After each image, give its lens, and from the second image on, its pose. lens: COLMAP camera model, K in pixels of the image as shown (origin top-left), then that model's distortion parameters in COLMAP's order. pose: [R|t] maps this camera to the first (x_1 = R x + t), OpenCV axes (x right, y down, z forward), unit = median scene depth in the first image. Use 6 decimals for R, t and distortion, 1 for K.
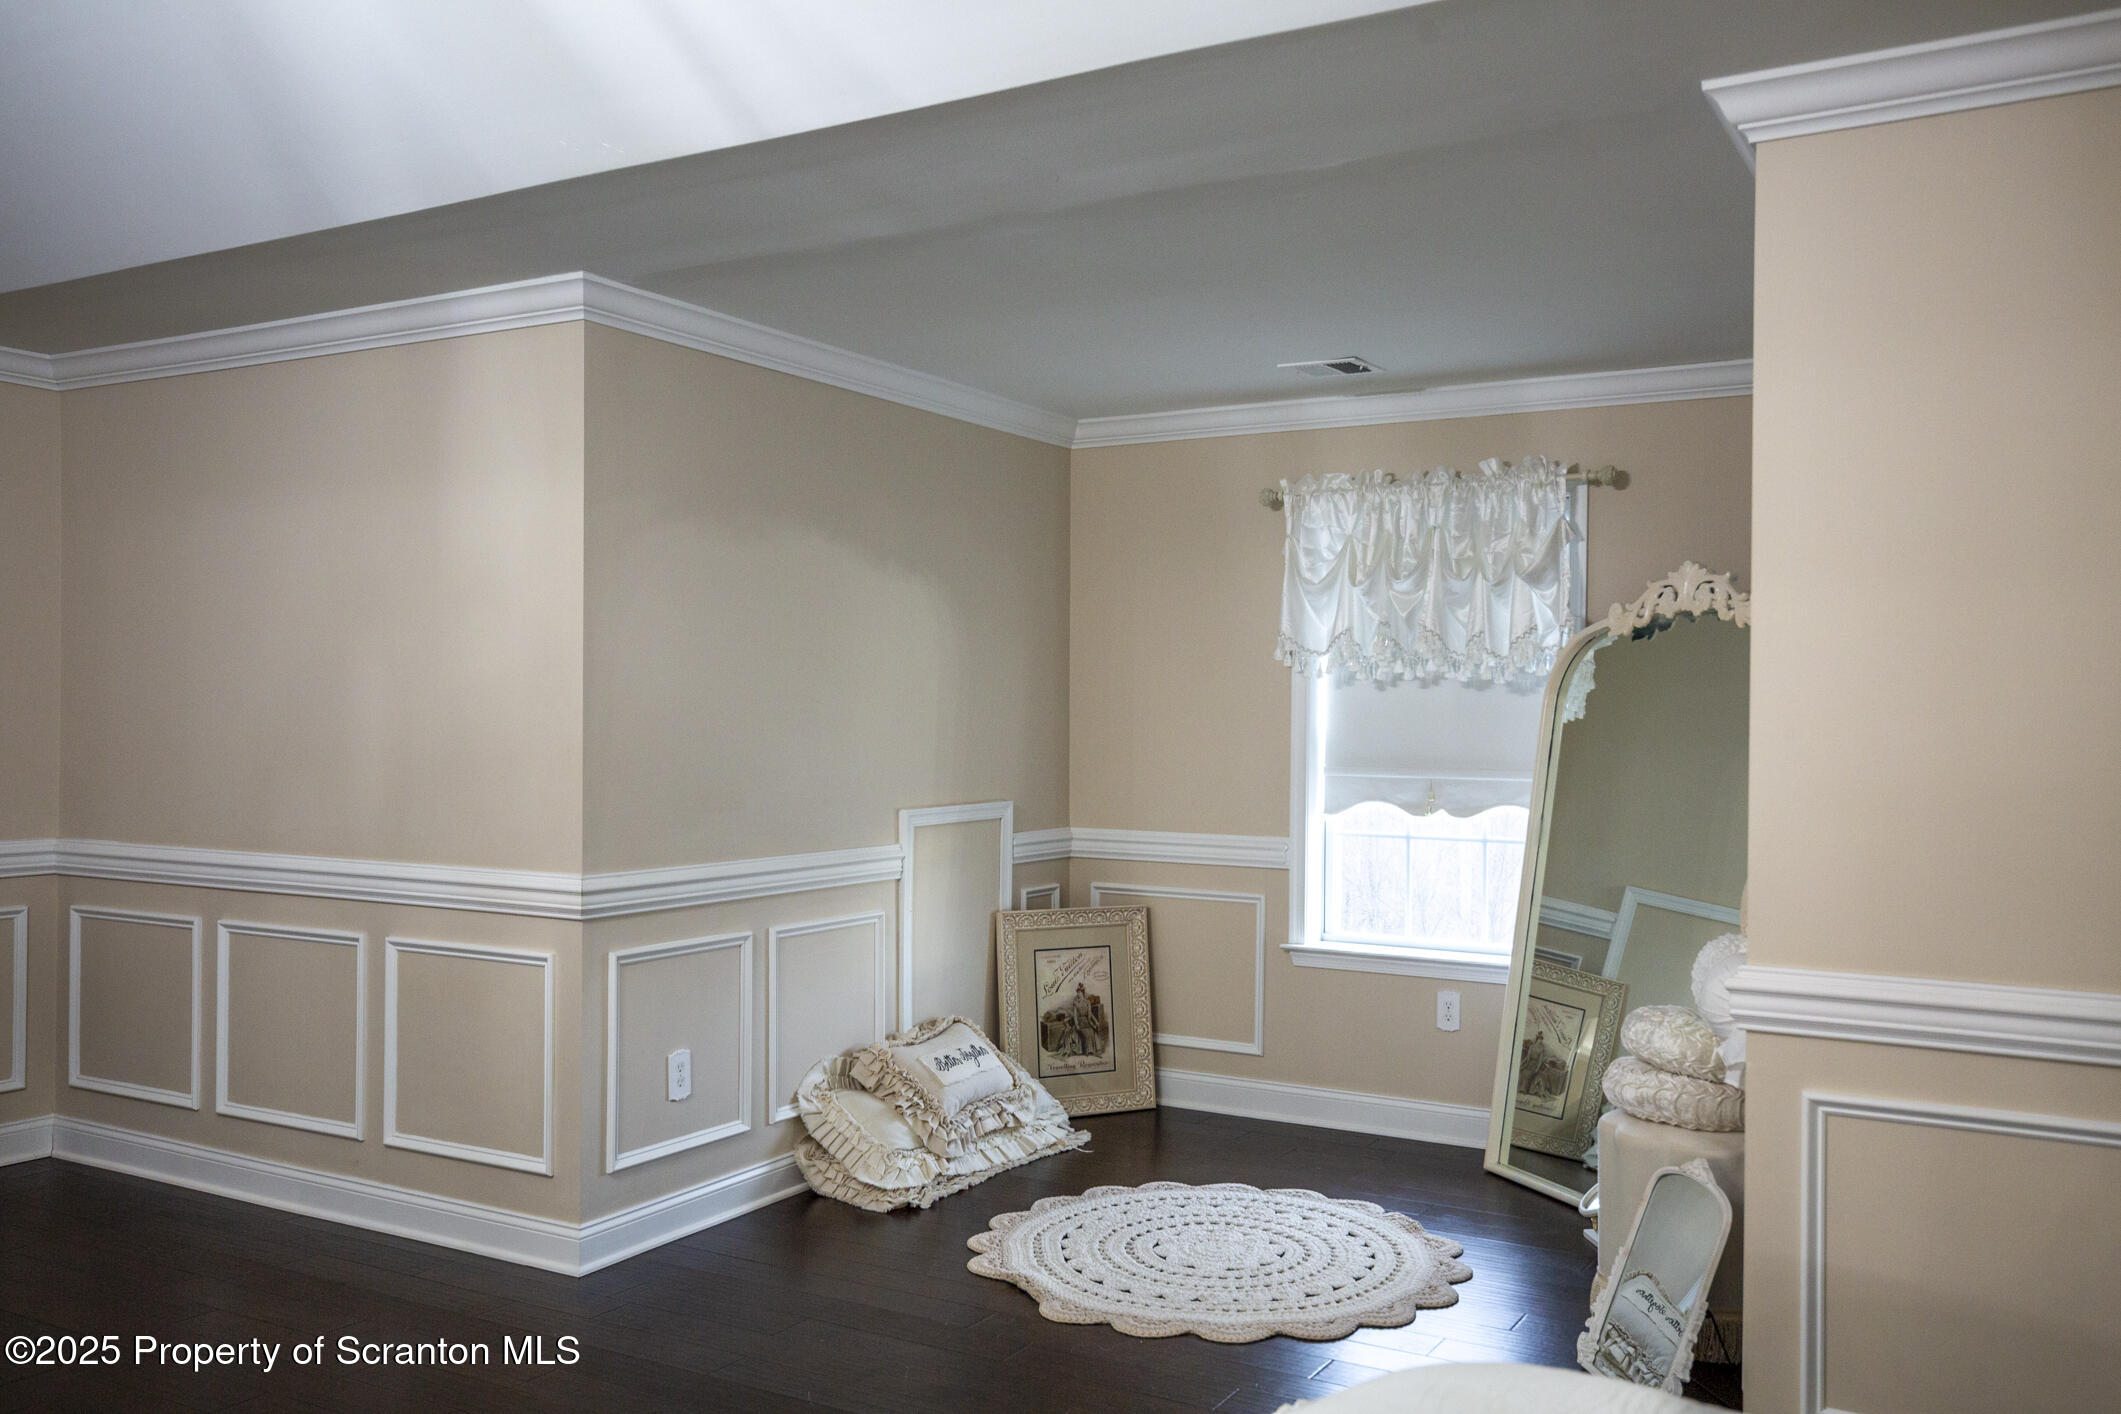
lens RADIAL K [[1799.1, 0, 1059.6], [0, 1799.1, 707.3], [0, 0, 1]] dist [-0.000851, 0.000677]
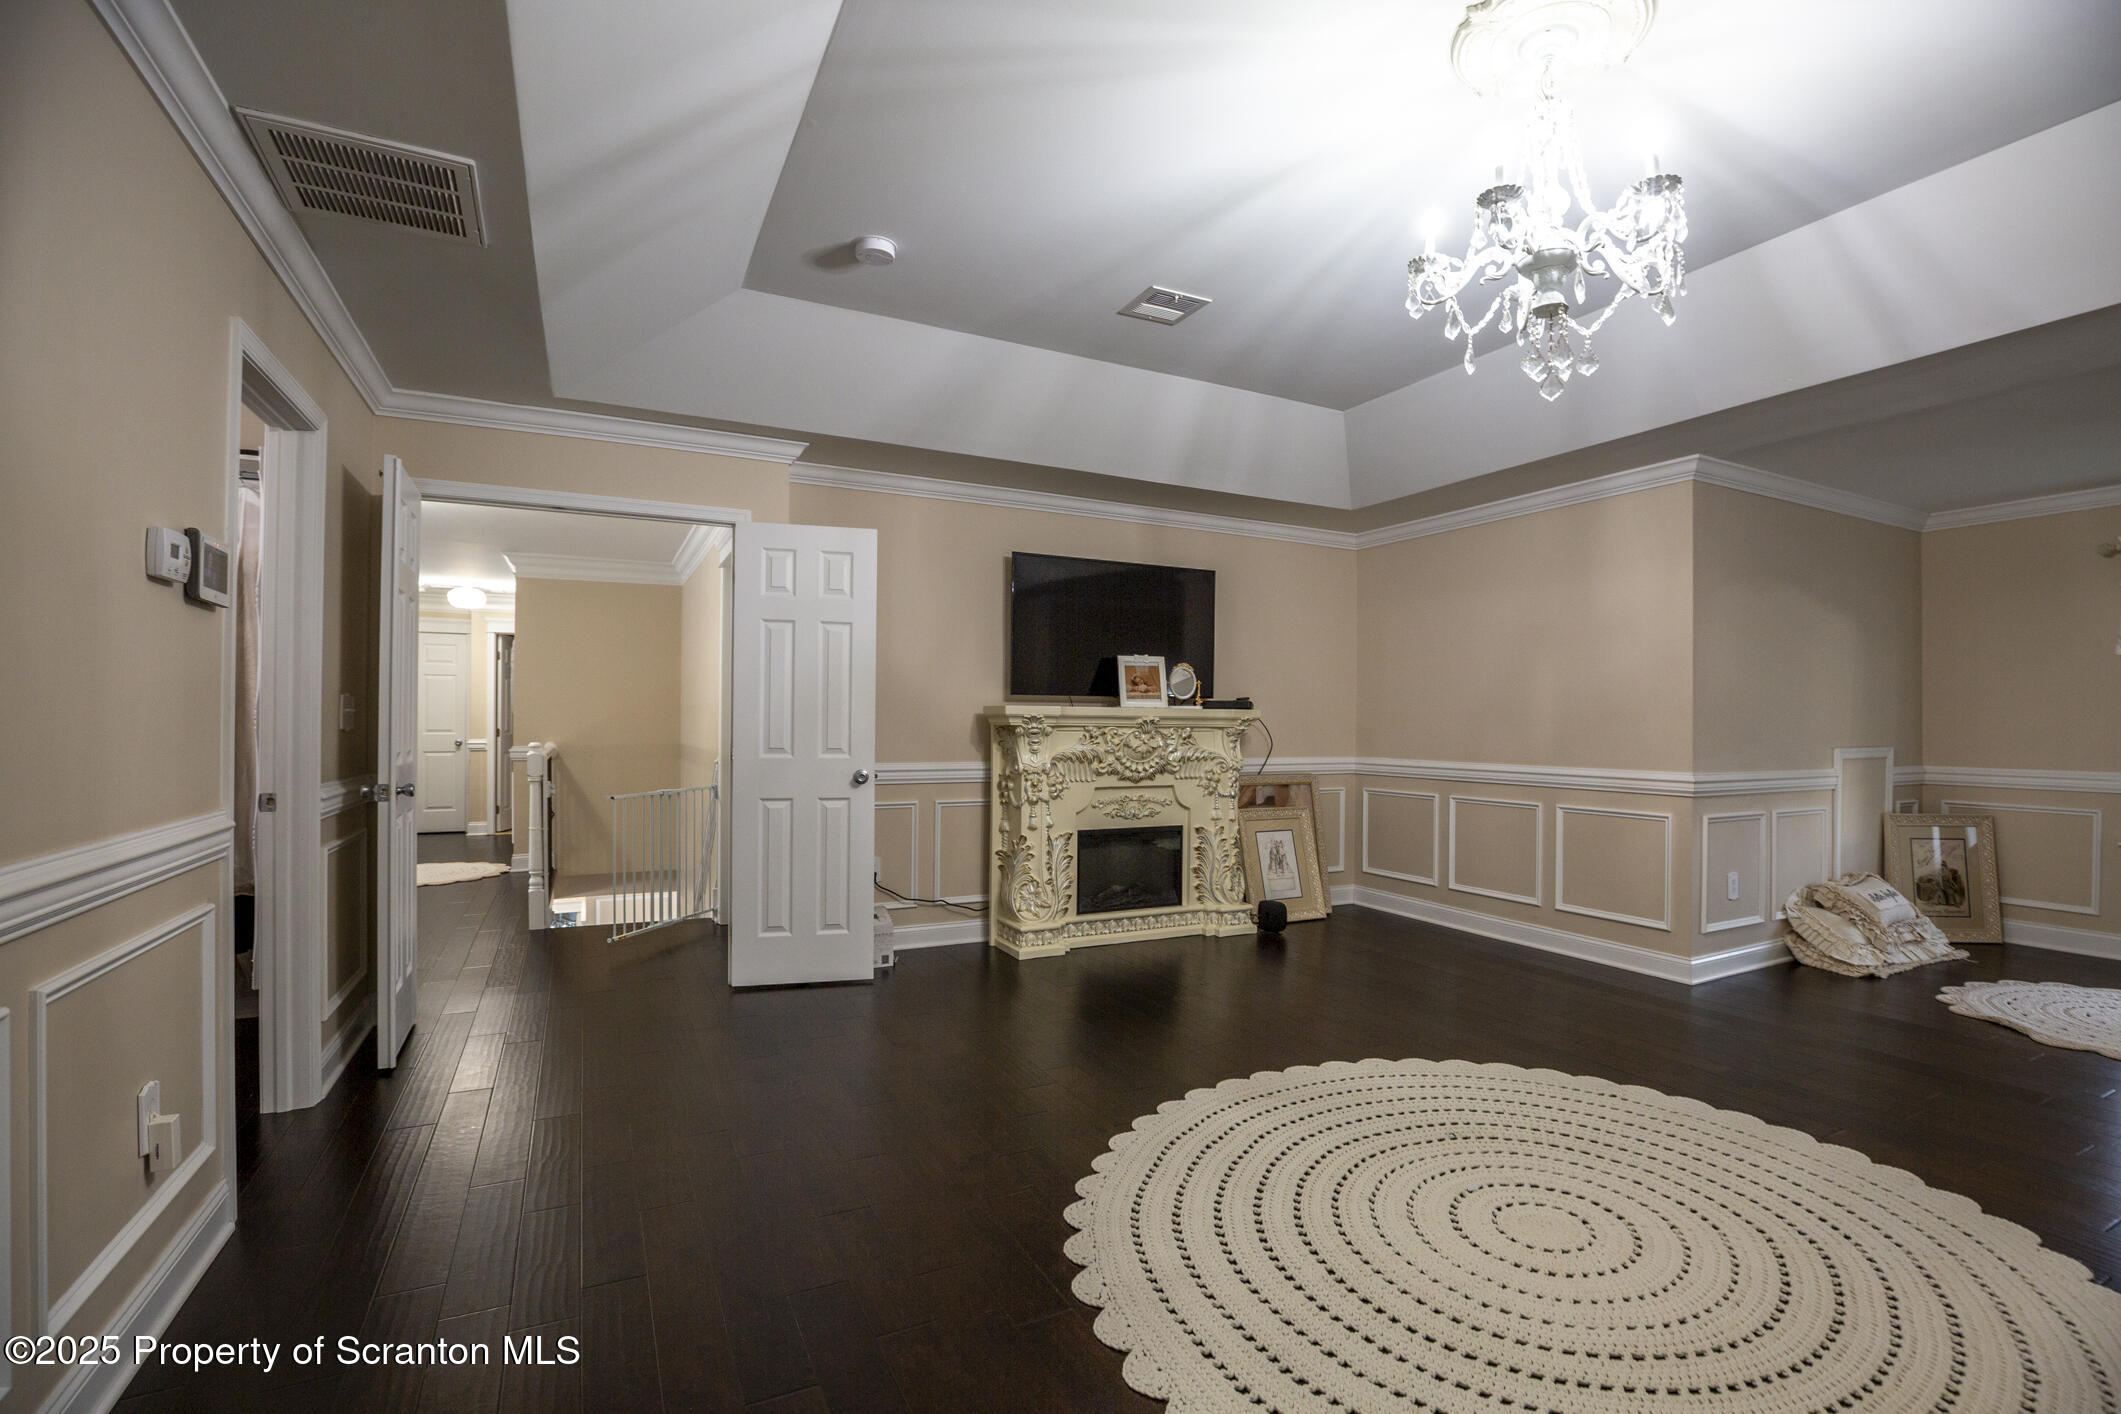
lens RADIAL K [[968.6, 0, 1066.2], [0, 968.6, 714.2], [0, 0, 1]] dist [-0.026848, 0.001155]
pose [[0.841766, -0.007856, -0.539785, -0.232146], [0.003739, 0.999955, -0.008723, 0.031917], [0.539829, 0.005325, 0.841758, -0.170737]]
